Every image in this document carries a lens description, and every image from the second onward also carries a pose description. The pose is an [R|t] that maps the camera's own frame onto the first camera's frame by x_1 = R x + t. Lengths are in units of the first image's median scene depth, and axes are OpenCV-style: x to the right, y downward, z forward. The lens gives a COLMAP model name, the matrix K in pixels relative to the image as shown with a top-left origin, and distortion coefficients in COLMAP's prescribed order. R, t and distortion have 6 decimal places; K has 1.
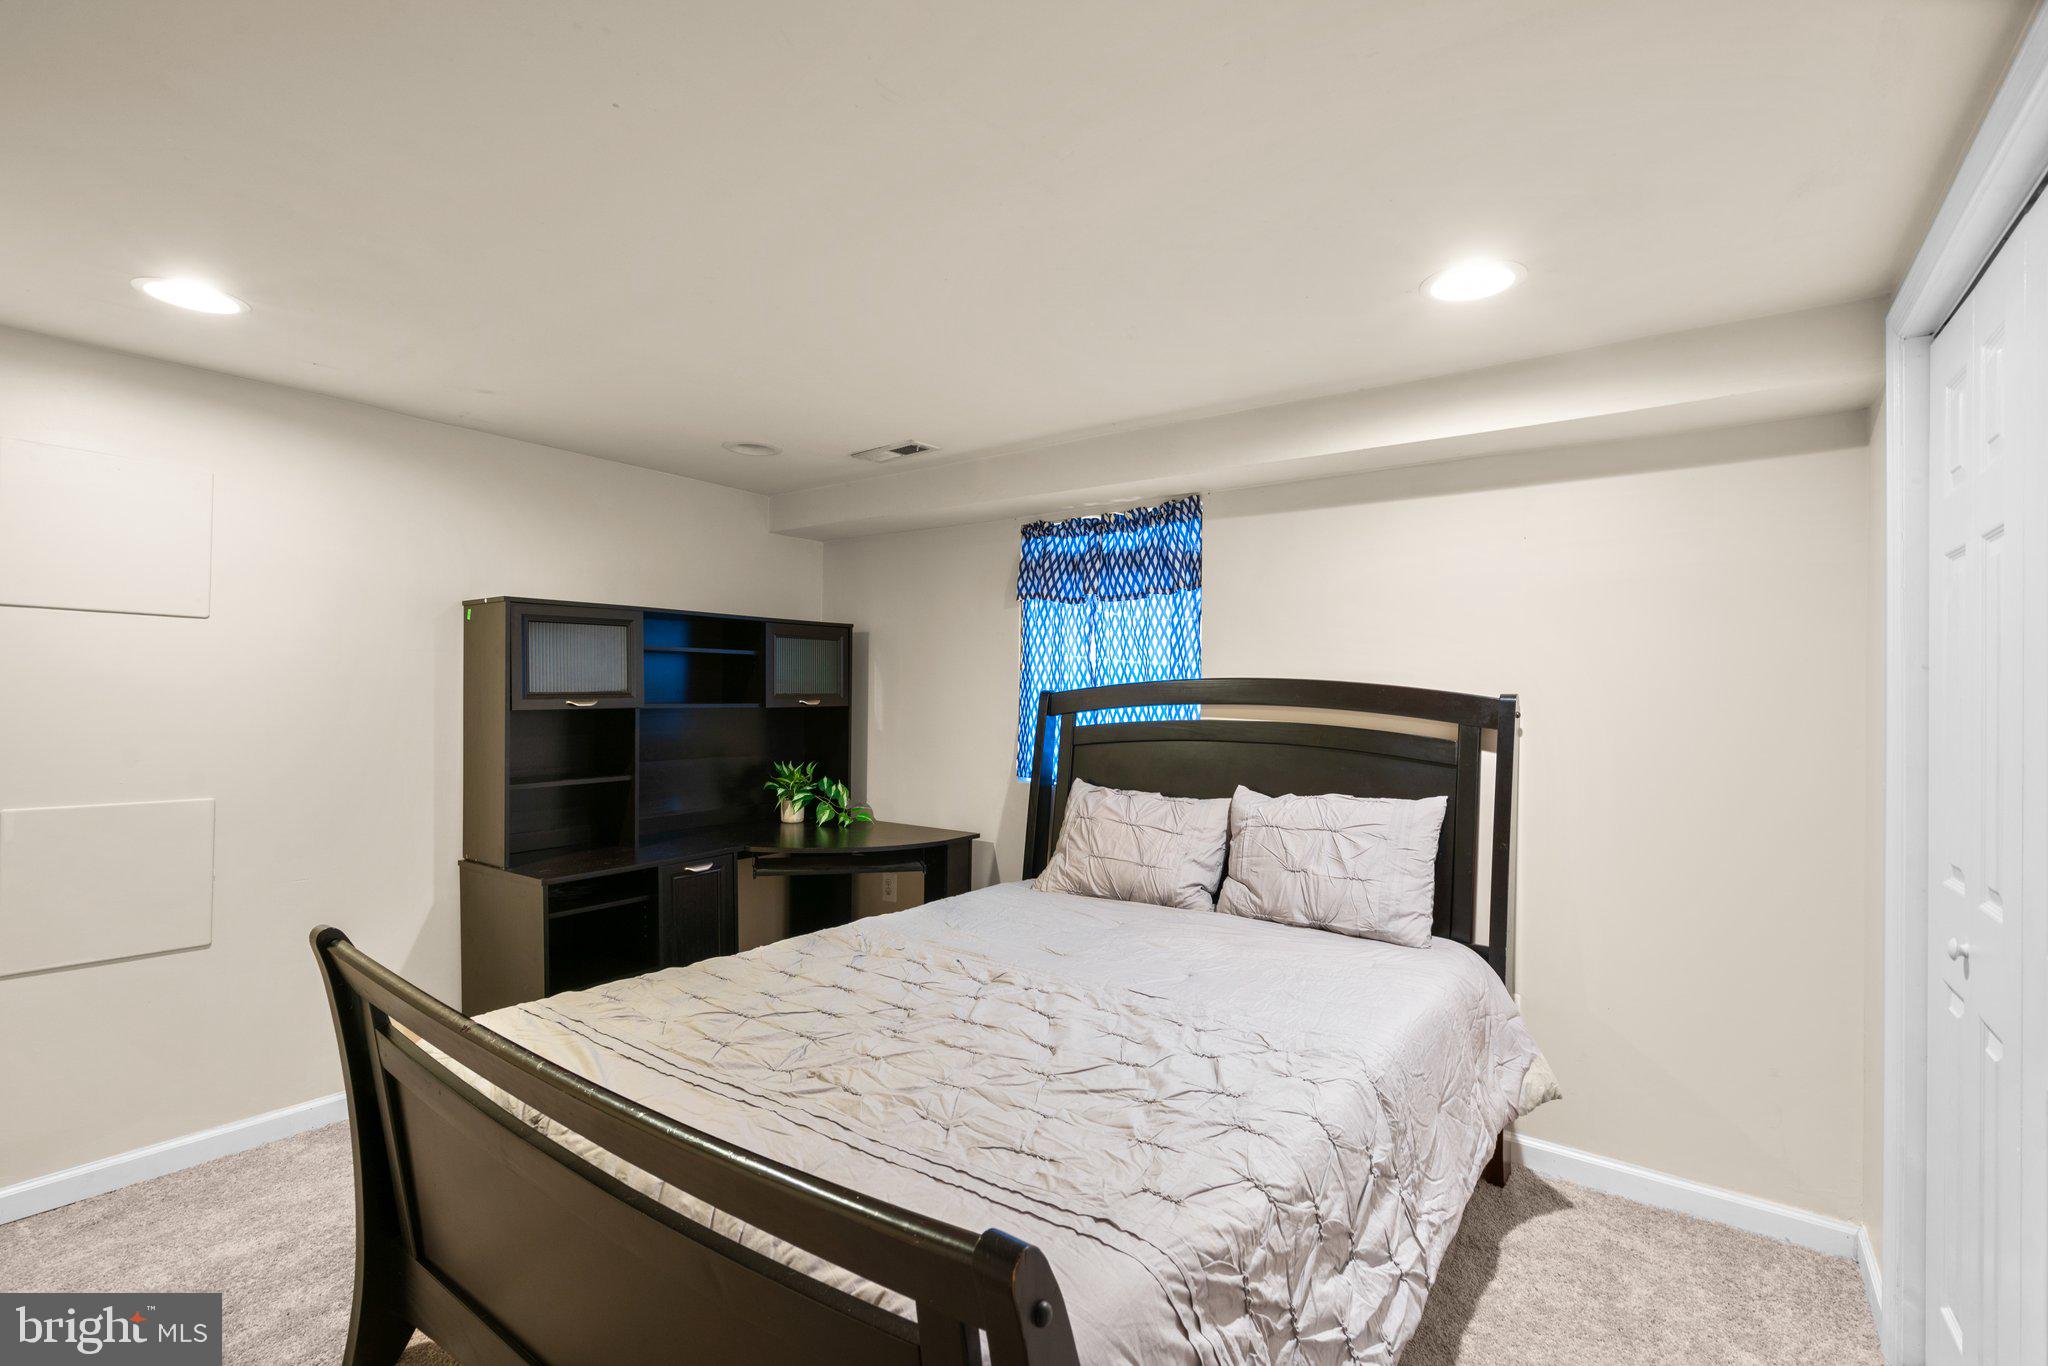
lens RADIAL K [[932.5, 0, 1010.9], [0, 932.5, 700.6], [0, 0, 1]] dist [-0.001111, -0.000118]
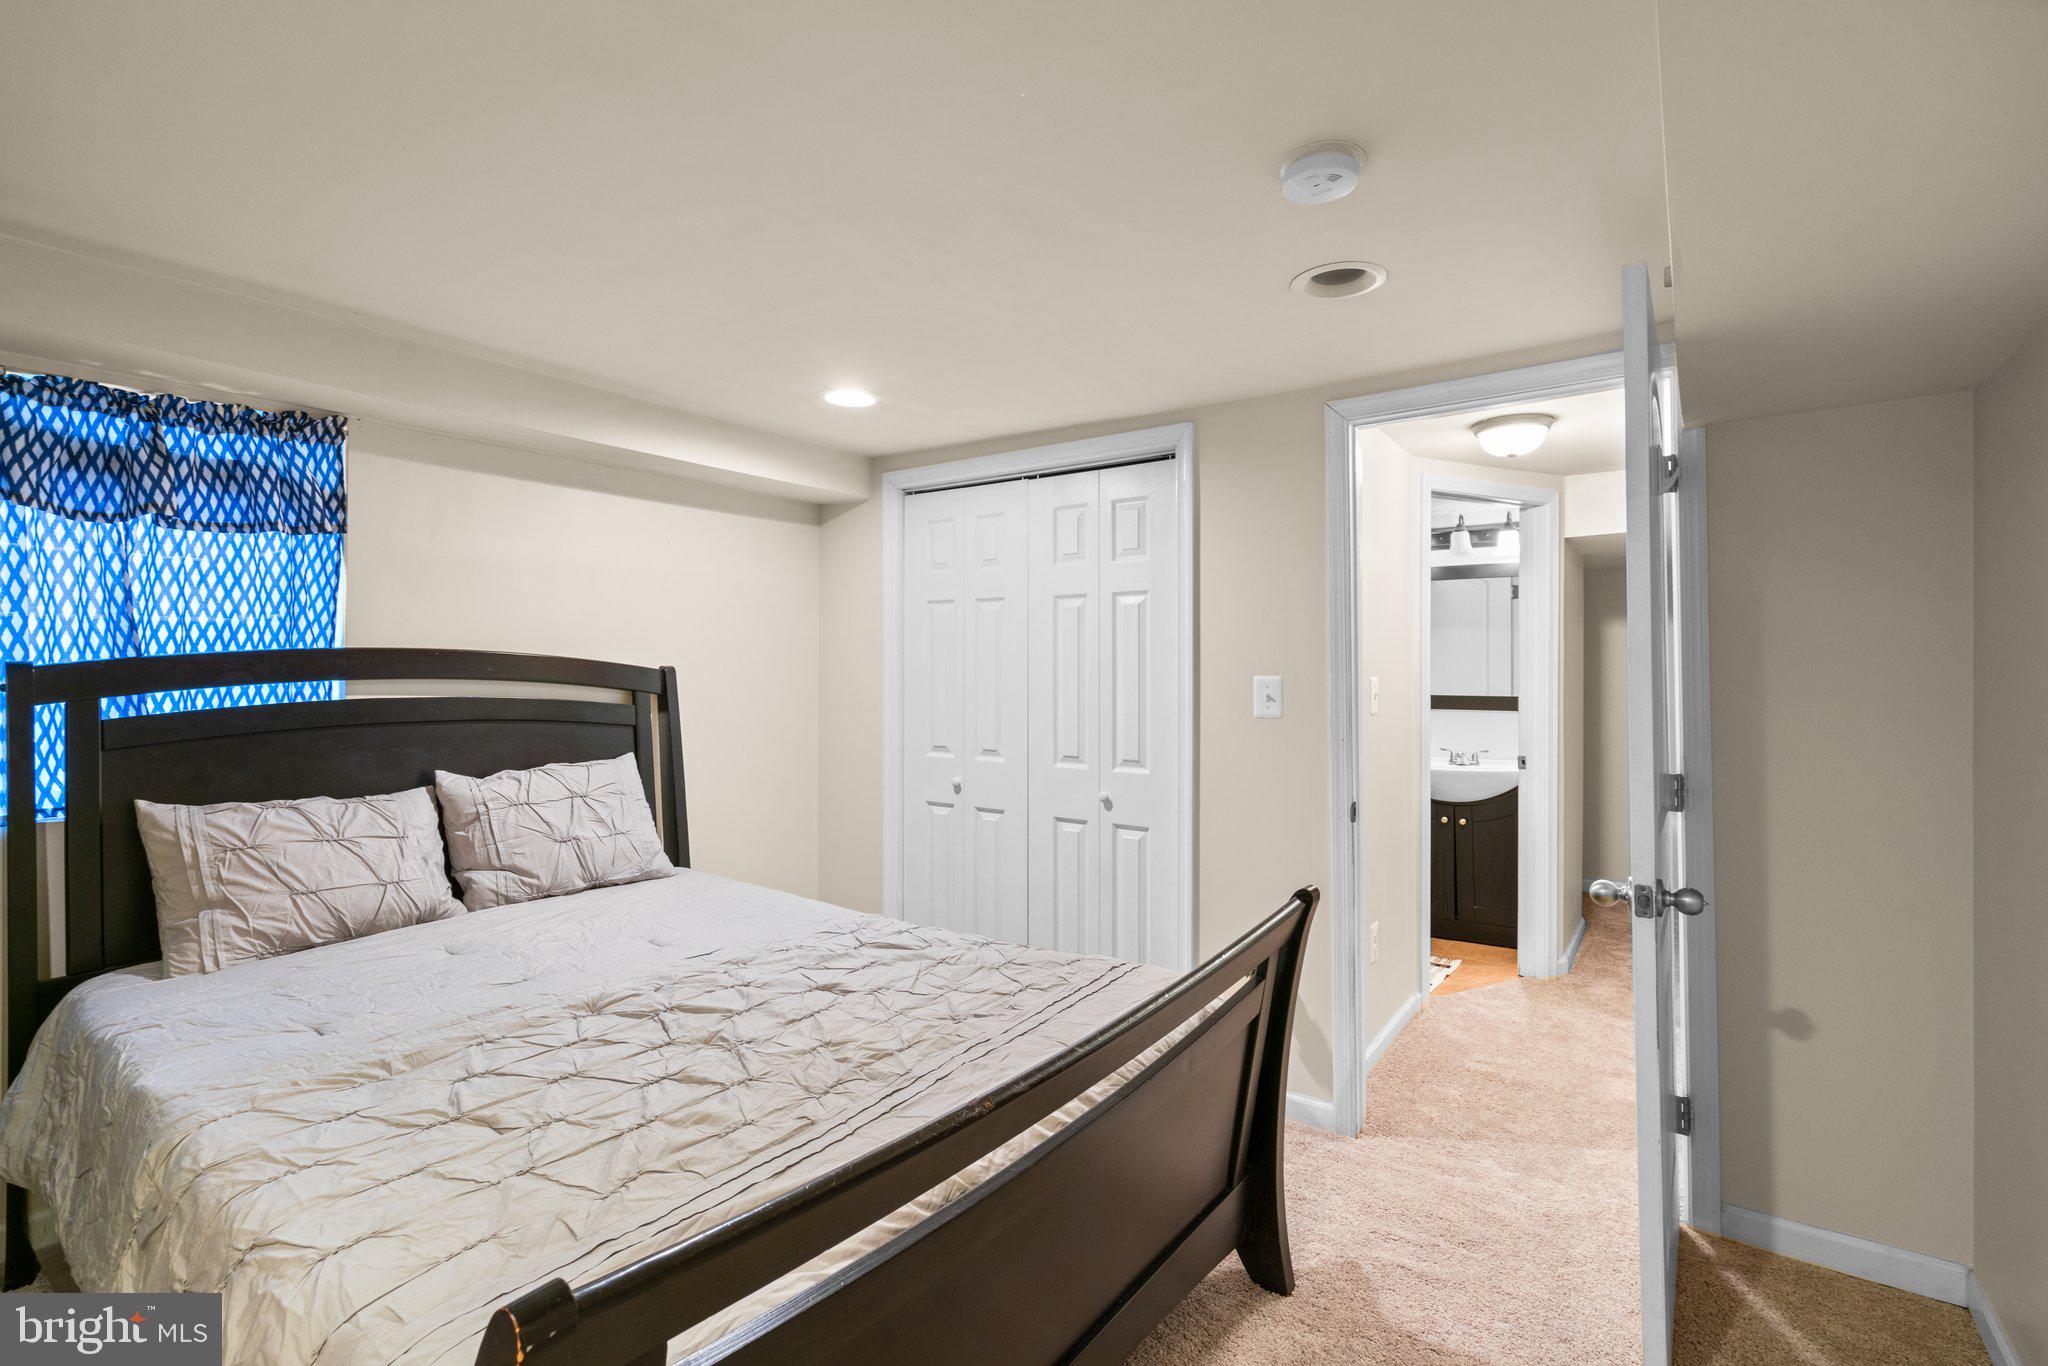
lens RADIAL K [[932.5, 0, 1011.4], [0, 932.5, 668.9], [0, 0, 1]] dist [-0.001111, -0.000118]
pose [[-0.002158, -0.005265, 0.999984, -0.593522], [0.012576, 0.999907, 0.005291, -0.002535], [-0.999919, 0.012588, -0.002092, 0.431438]]
